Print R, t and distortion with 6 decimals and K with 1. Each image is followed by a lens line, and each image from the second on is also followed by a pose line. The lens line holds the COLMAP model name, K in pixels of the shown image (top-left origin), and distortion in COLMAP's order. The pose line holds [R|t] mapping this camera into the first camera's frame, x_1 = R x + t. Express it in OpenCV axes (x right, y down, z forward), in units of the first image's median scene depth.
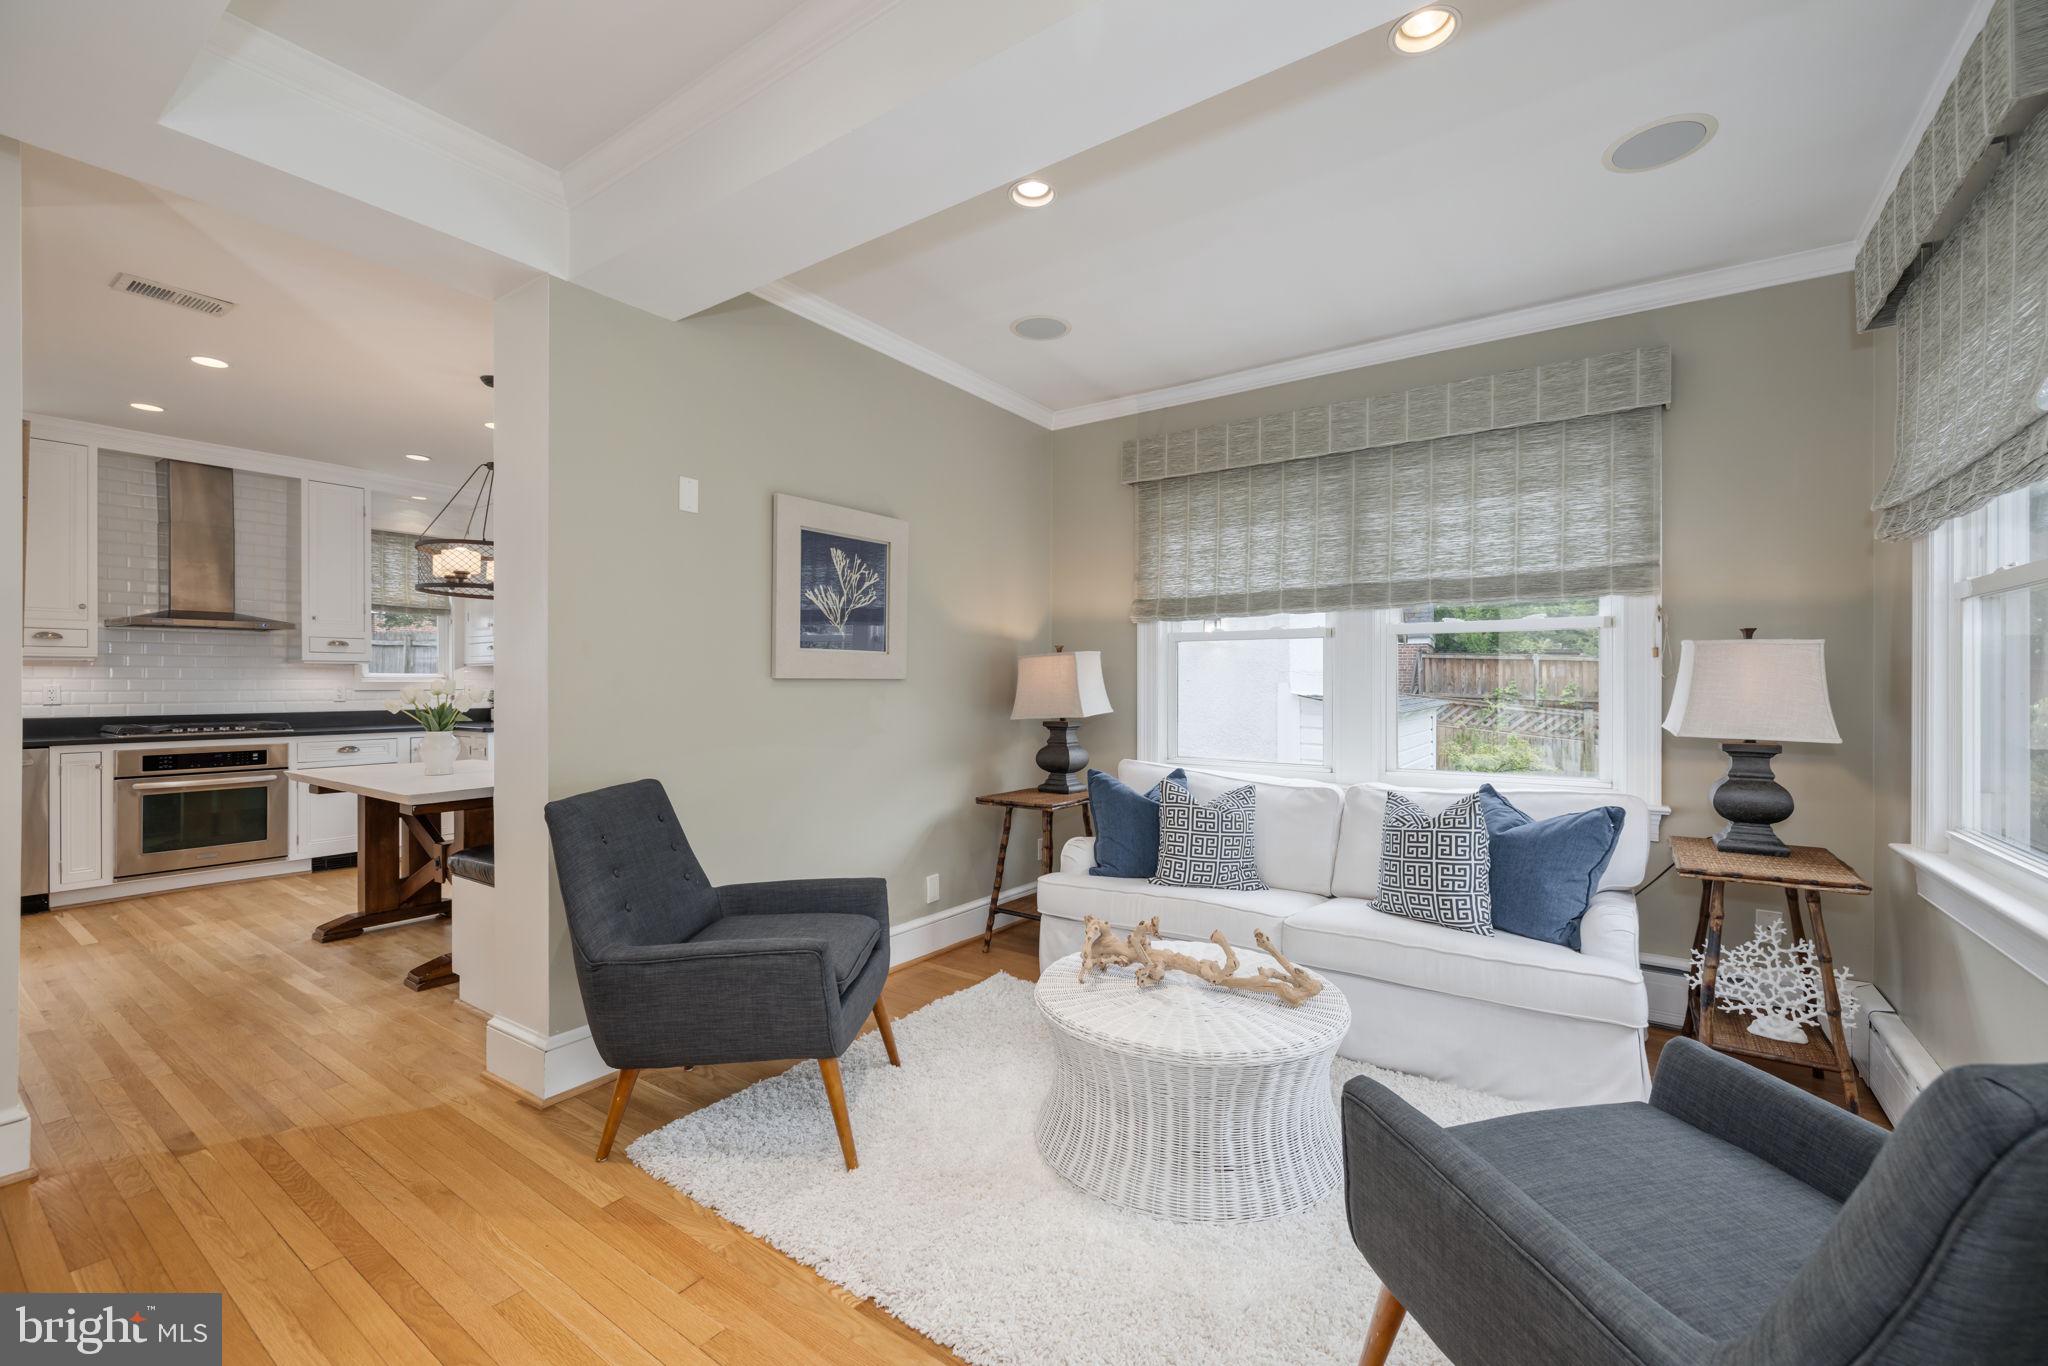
lens RADIAL K [[851.6, 0, 1028.2], [0, 851.6, 681.2], [0, 0, 1]] dist [0.001428, -0.000522]
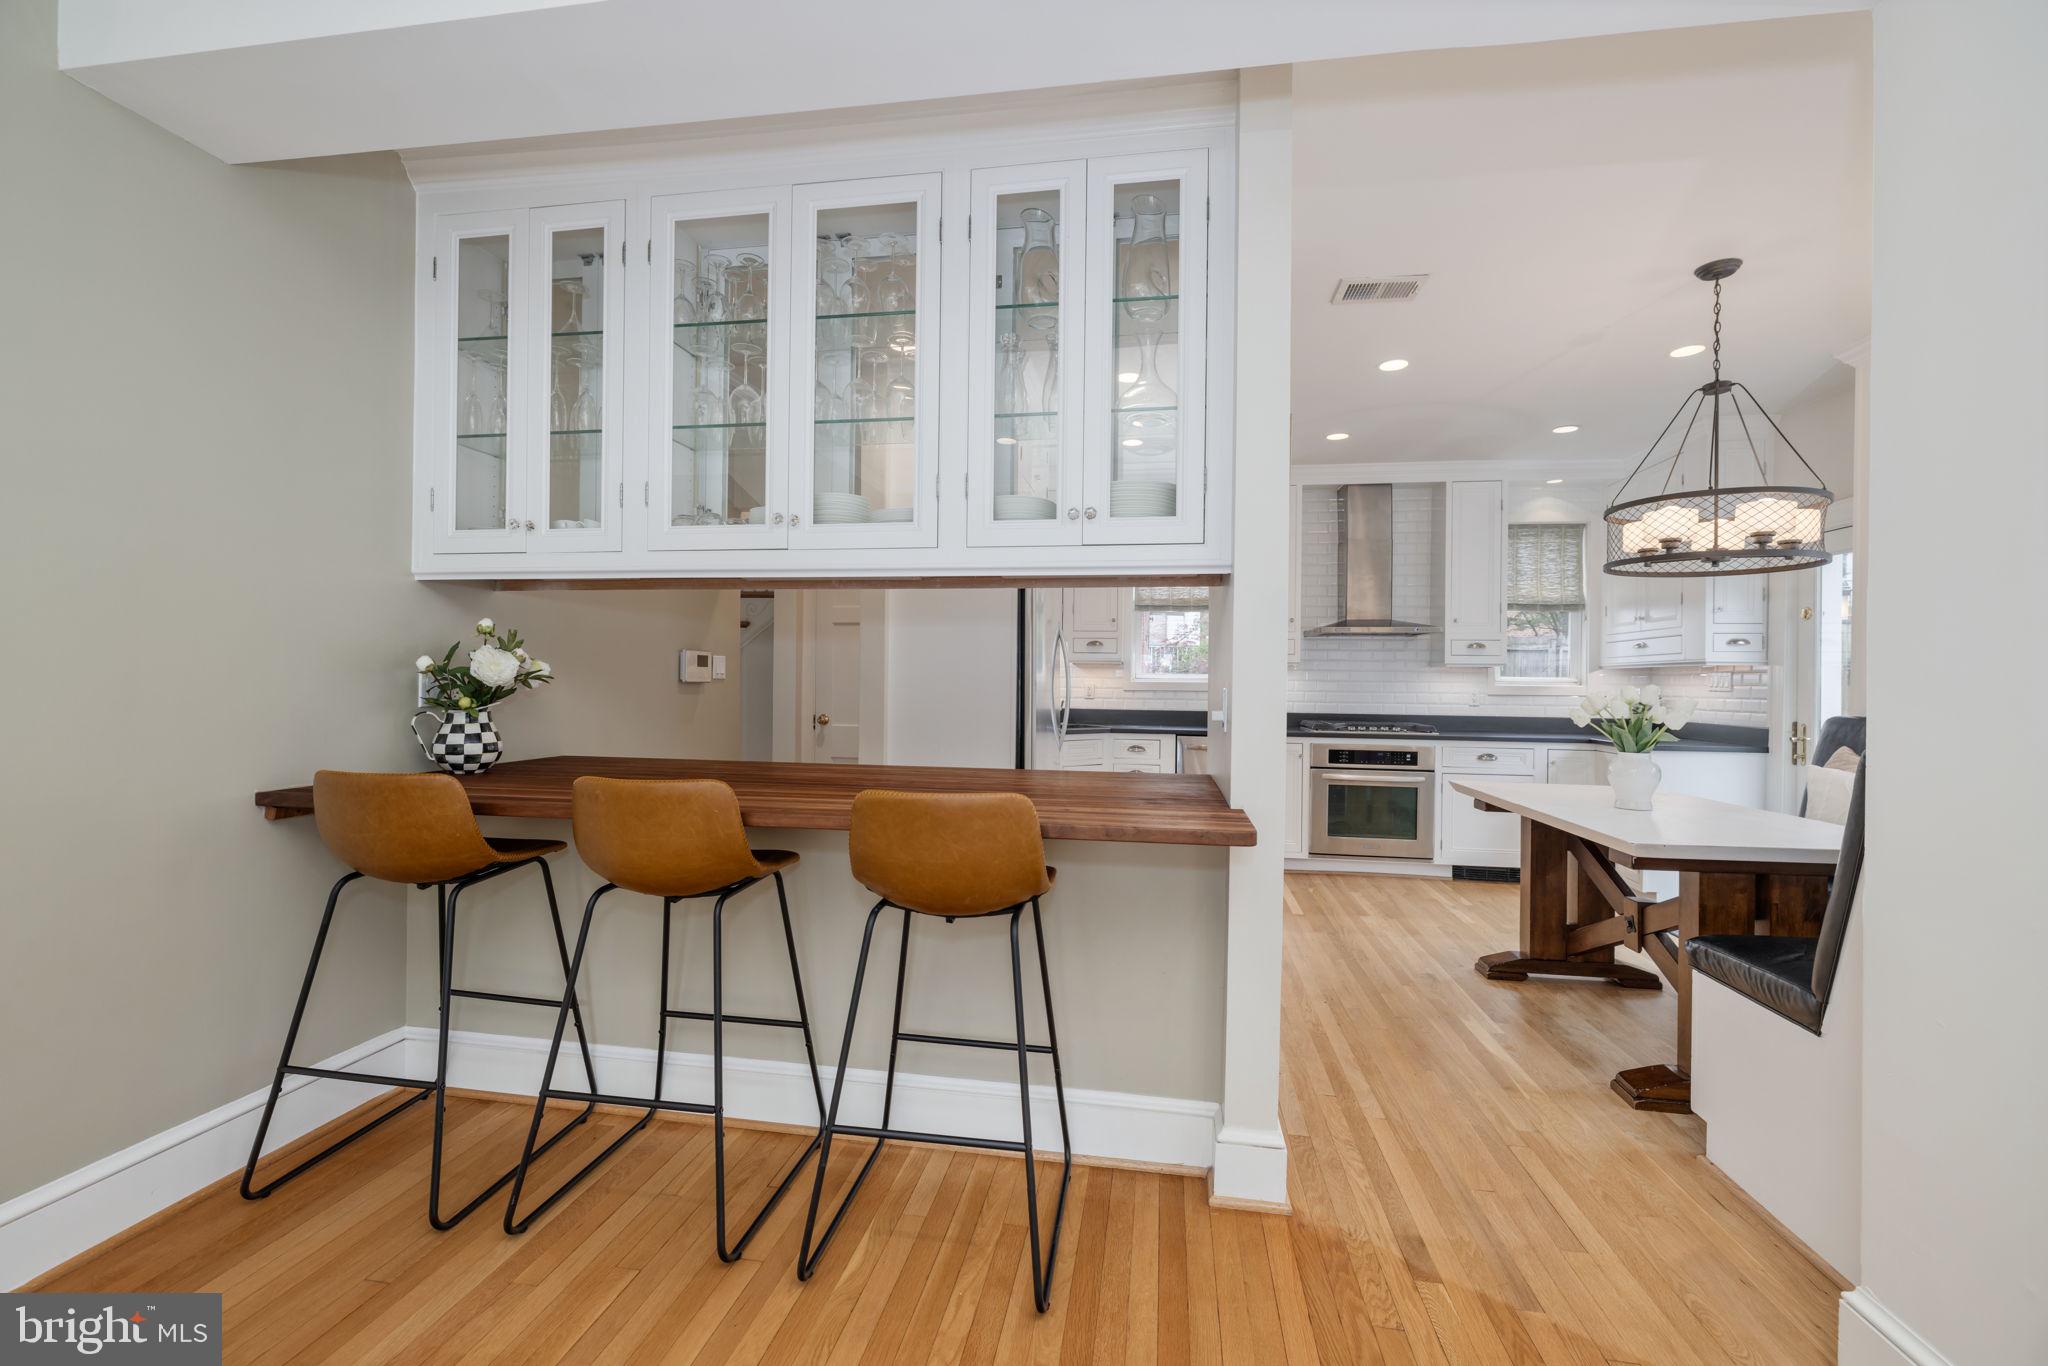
lens RADIAL K [[851.6, 0, 1028.2], [0, 851.6, 681.2], [0, 0, 1]] dist [0.001428, -0.000522]
pose [[0.441691, 0.006917, -0.897141, -0.200906], [-0.011825, 0.999928, 0.001887, -0.000150], [0.897089, 0.009775, 0.441741, 0.142470]]
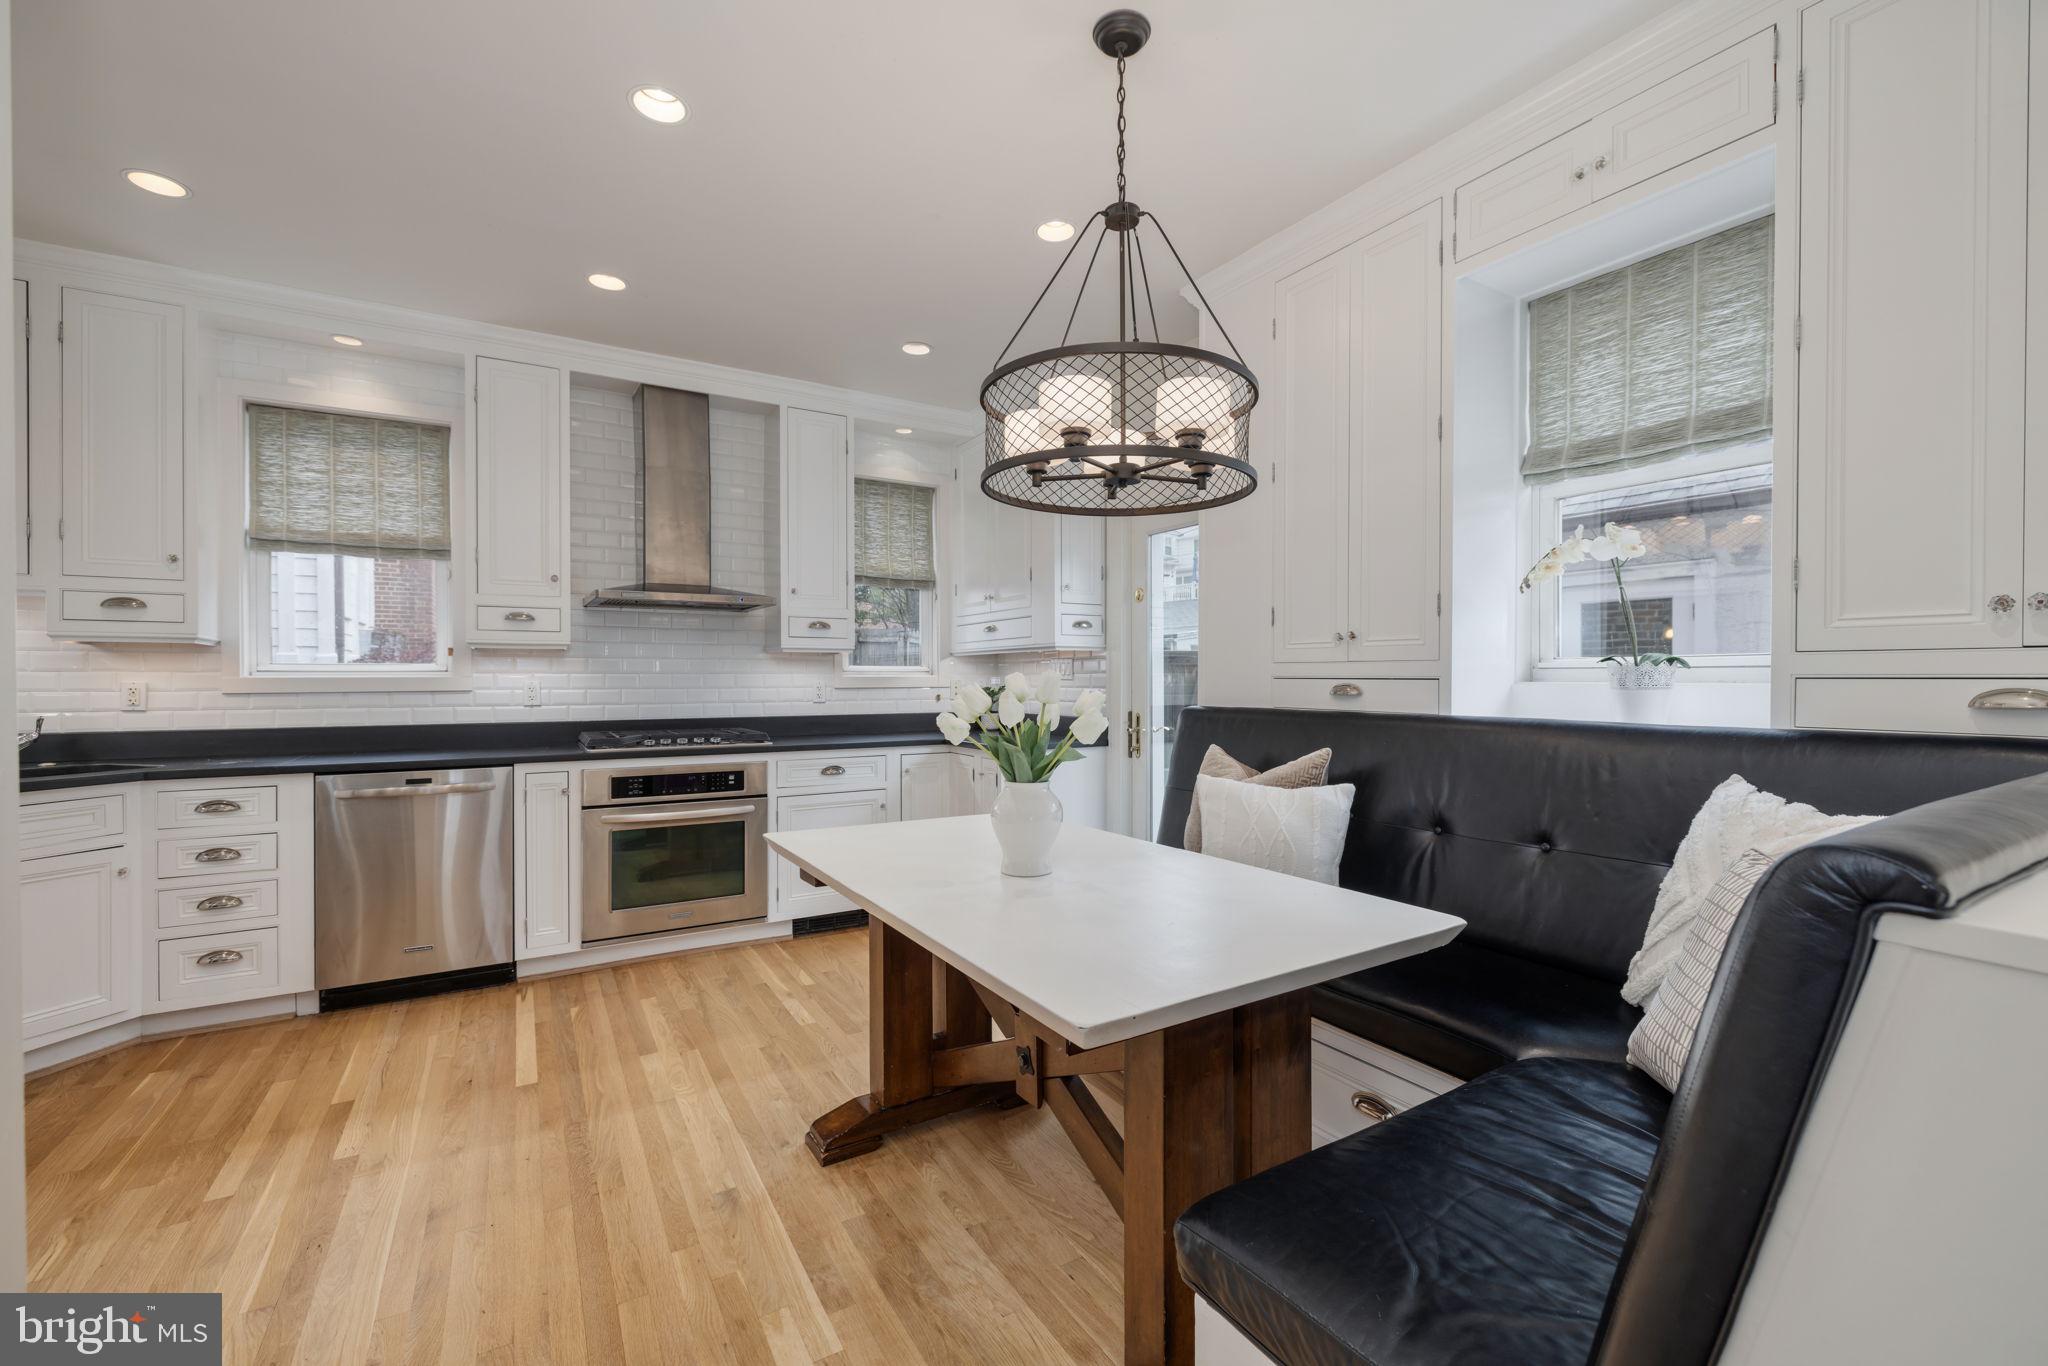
lens RADIAL K [[851.6, 0, 1028.2], [0, 851.6, 681.2], [0, 0, 1]] dist [0.001428, -0.000522]
pose [[0.916315, 0.001919, -0.400453, -0.411673], [0.000138, 0.999987, 0.005110, 0.000841], [0.400457, -0.004738, 0.916303, 0.467316]]
